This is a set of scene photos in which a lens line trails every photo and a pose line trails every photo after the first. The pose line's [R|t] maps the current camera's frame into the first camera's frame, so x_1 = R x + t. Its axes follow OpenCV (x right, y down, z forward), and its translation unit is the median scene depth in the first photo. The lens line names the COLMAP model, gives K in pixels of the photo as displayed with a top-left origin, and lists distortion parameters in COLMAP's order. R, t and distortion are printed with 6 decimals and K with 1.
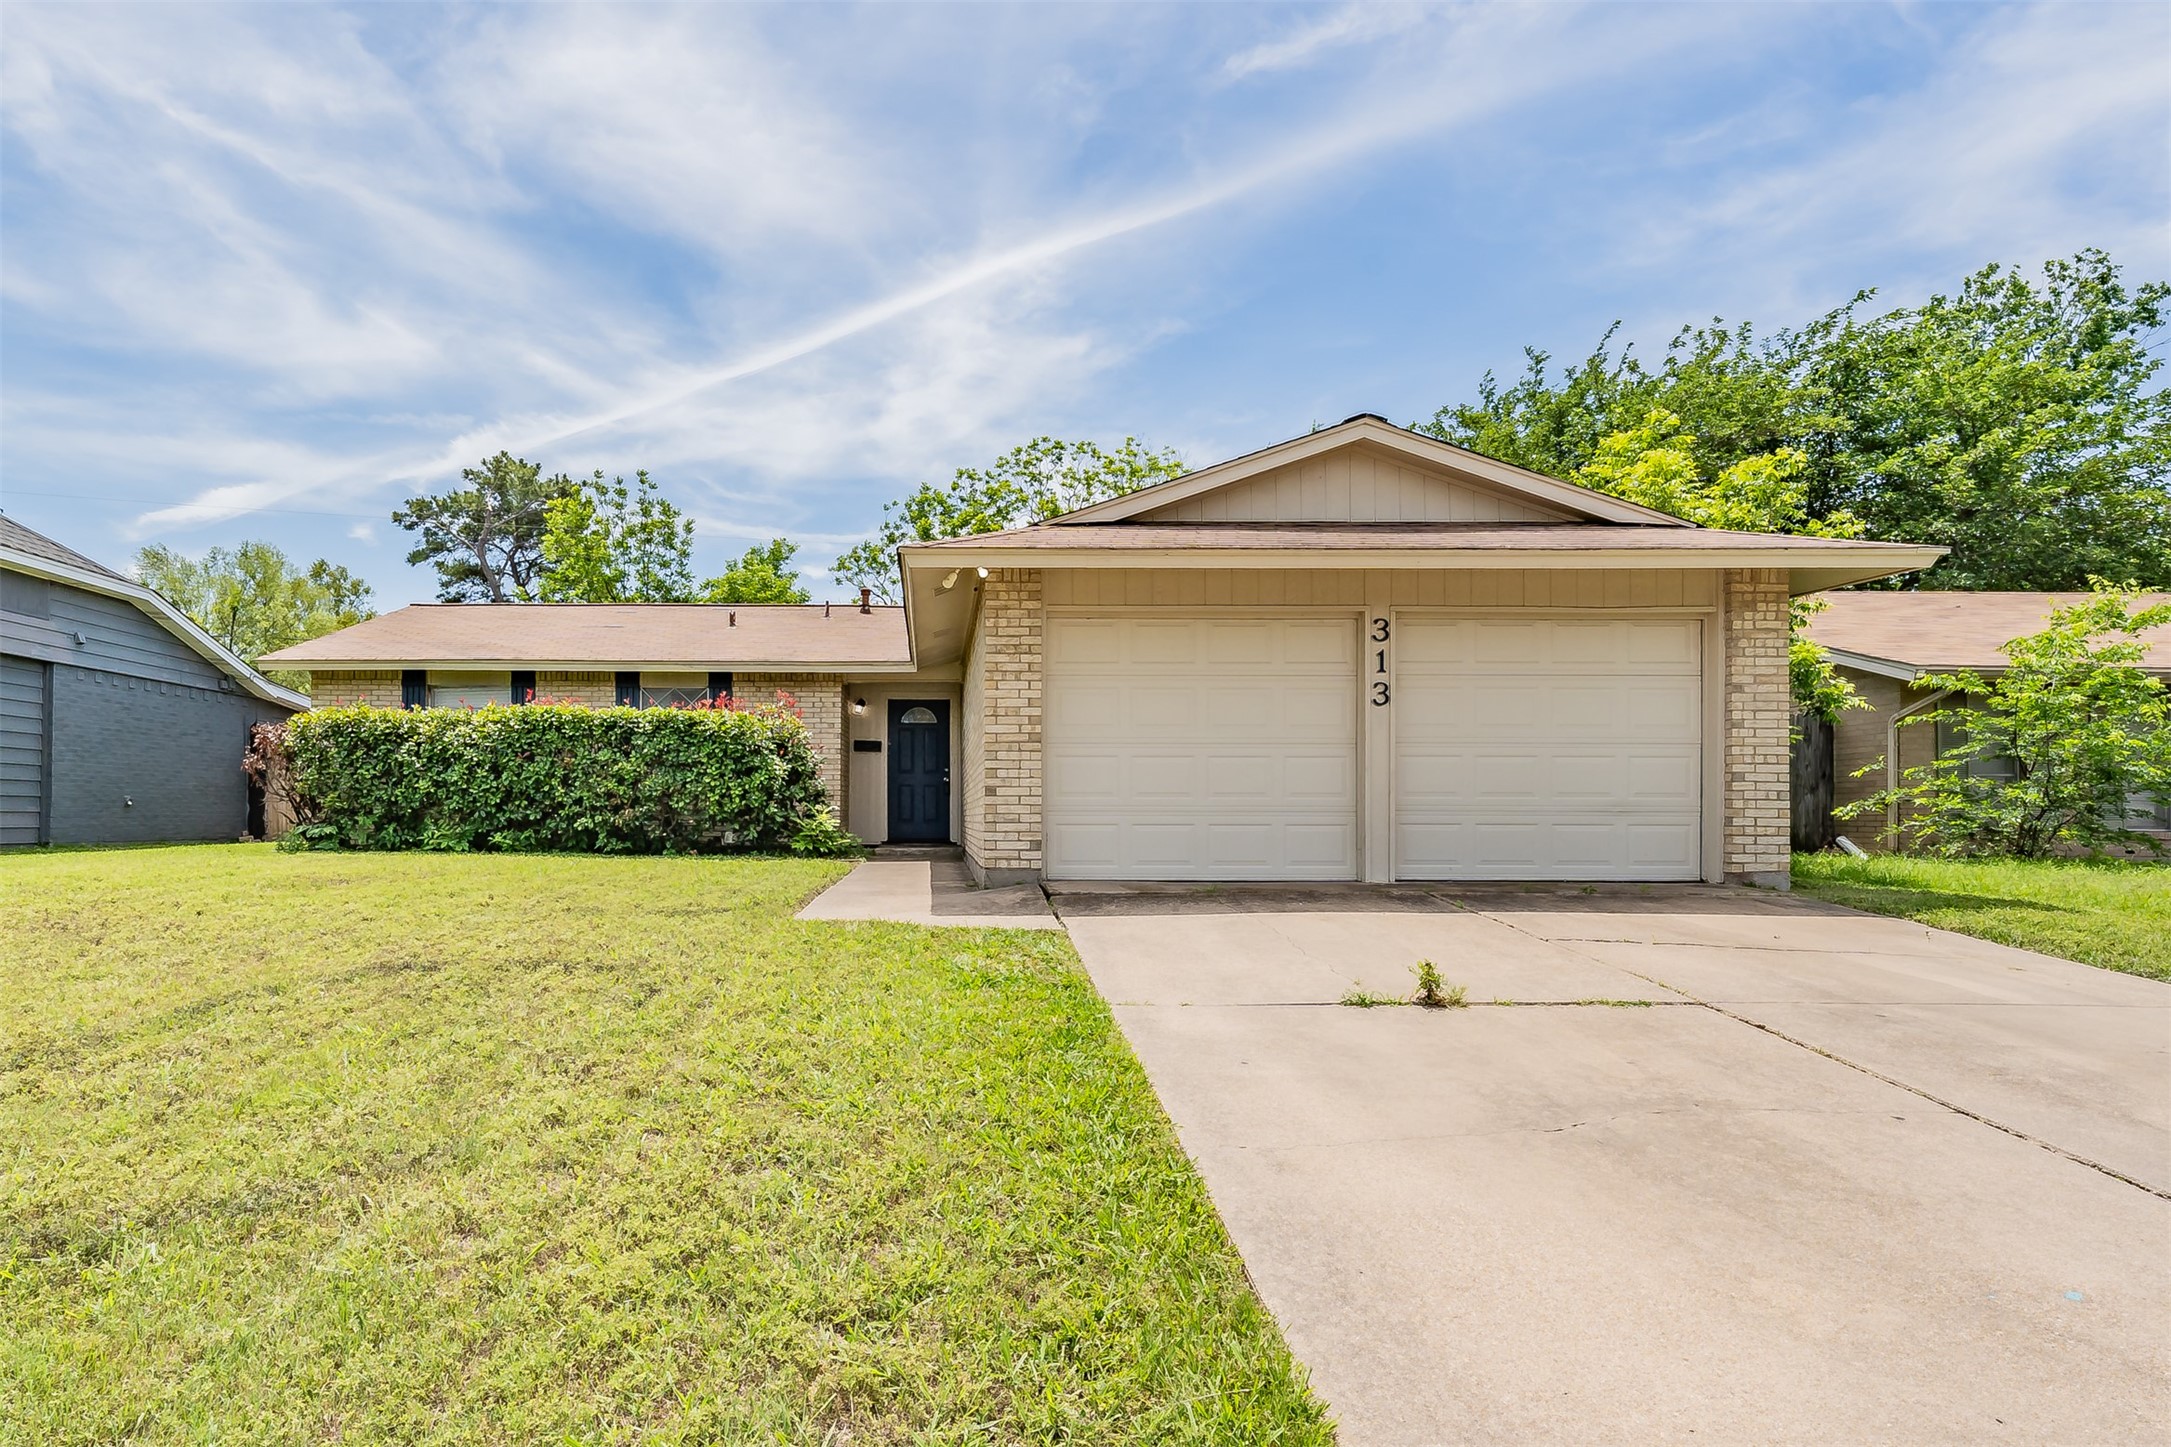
lens RADIAL K [[1197.5, 0, 1085.5], [0, 1197.5, 723.5], [0, 0, 1]] dist [0.006793, -0.016005]
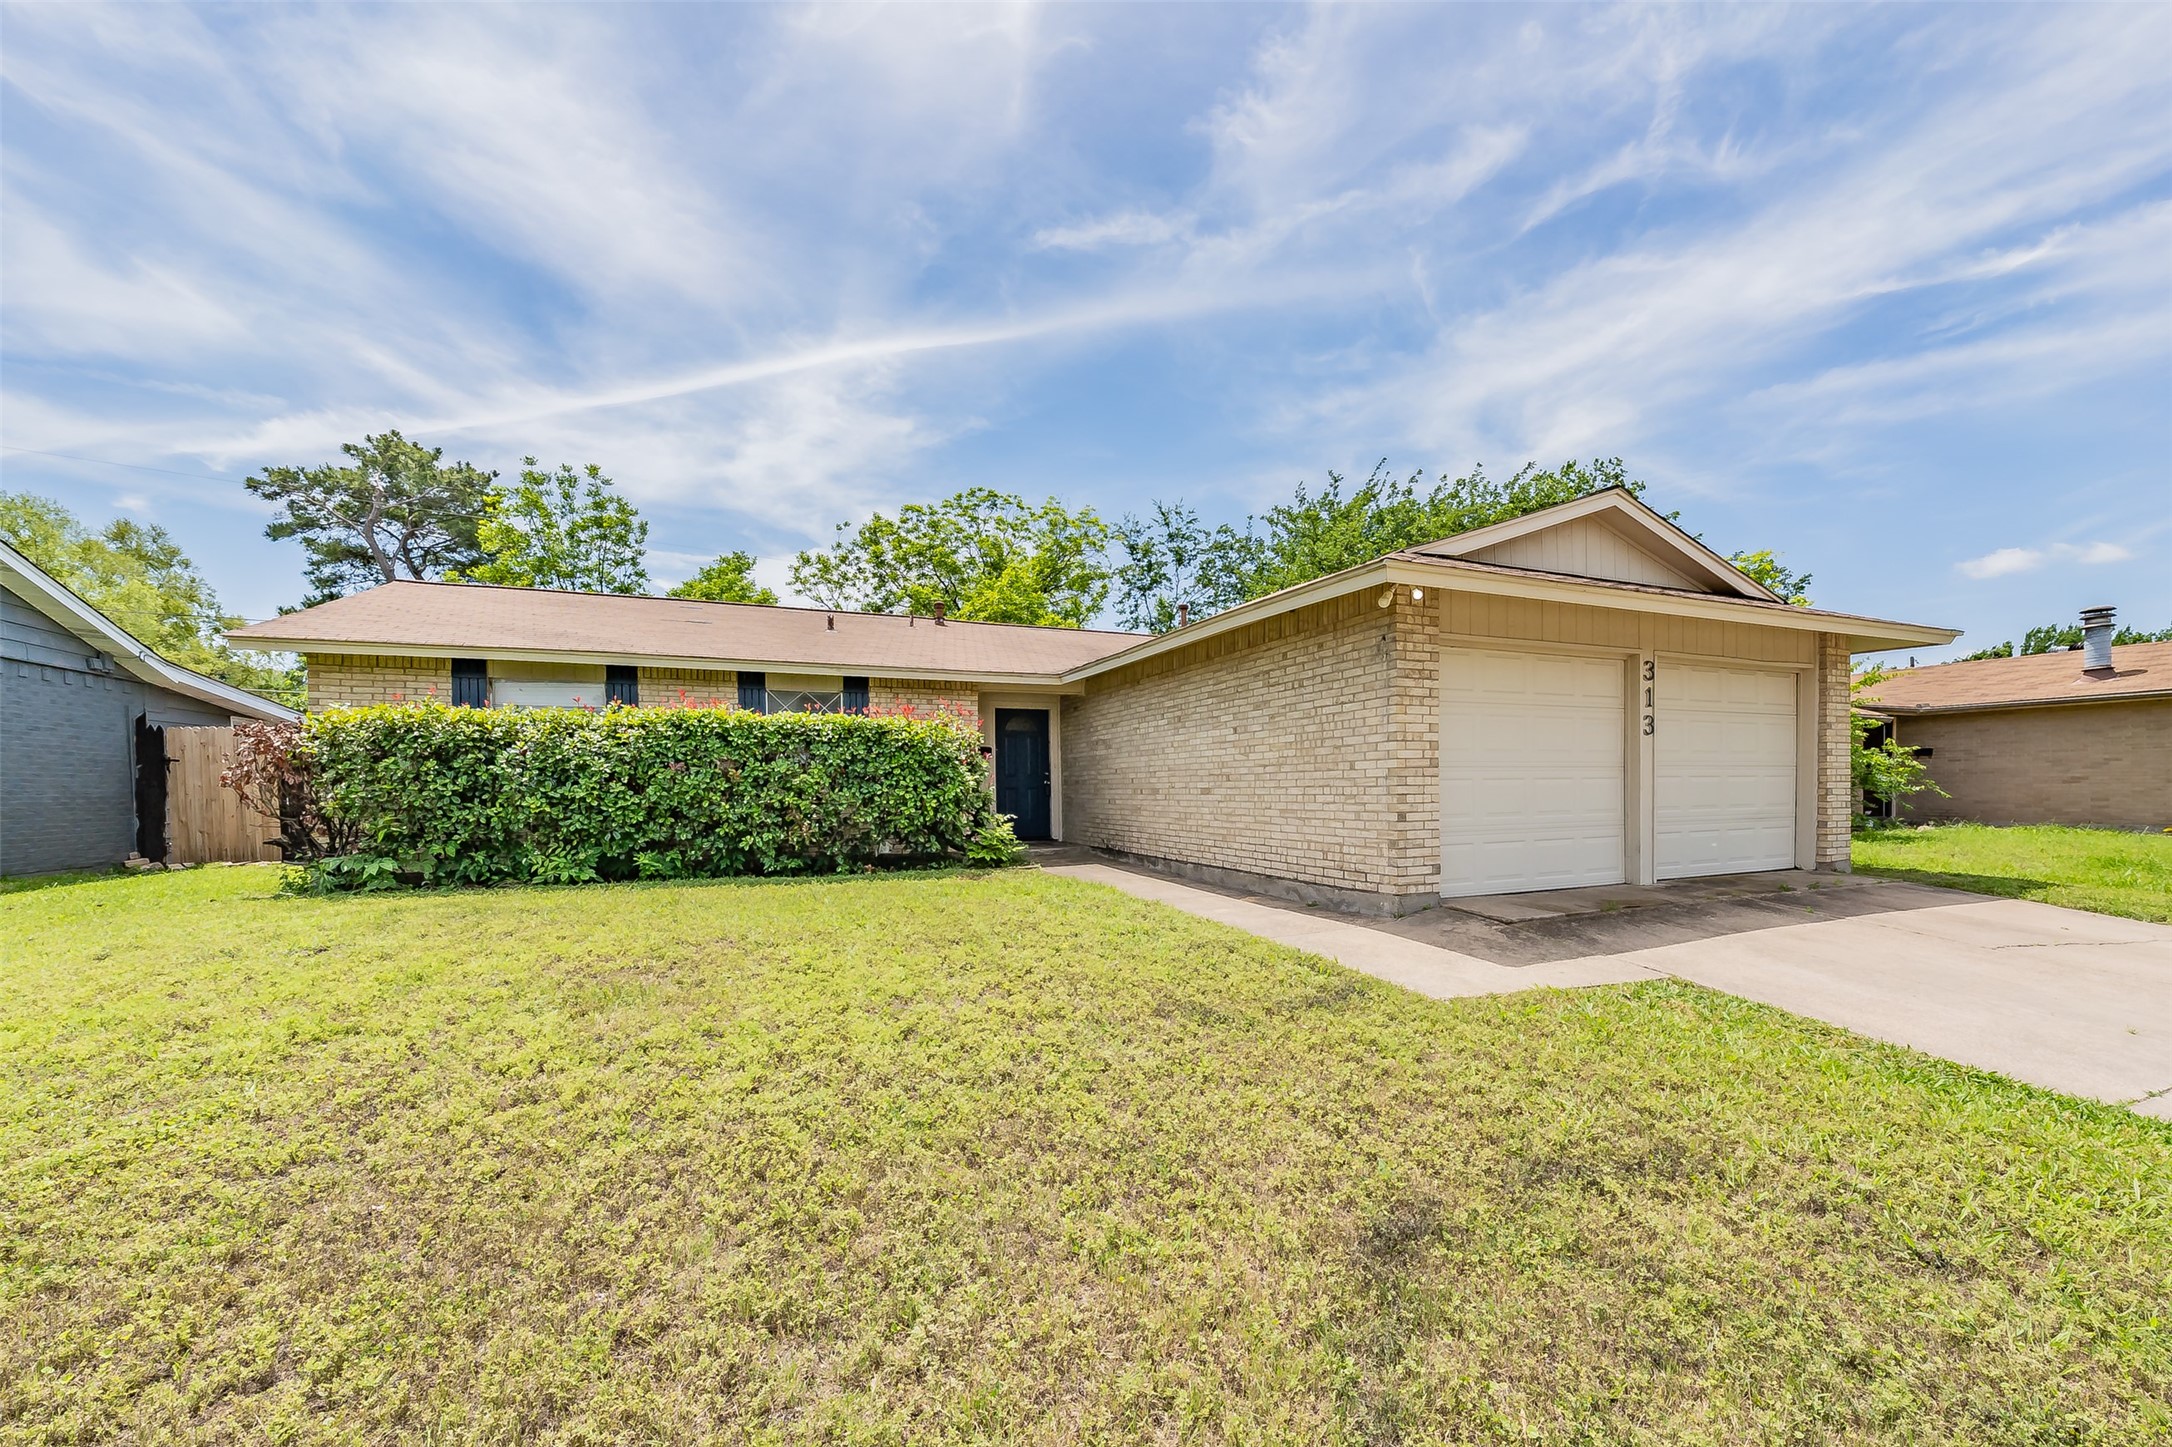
lens RADIAL K [[799.2, 0, 1095.2], [0, 799.2, 718.6], [0, 0, 1]] dist [-0.000380, 0.000096]
pose [[0.921783, 0.020283, 0.387174, -0.208019], [-0.021693, 0.999764, -0.000727, -0.006824], [-0.387098, -0.007729, 0.922006, 0.179607]]
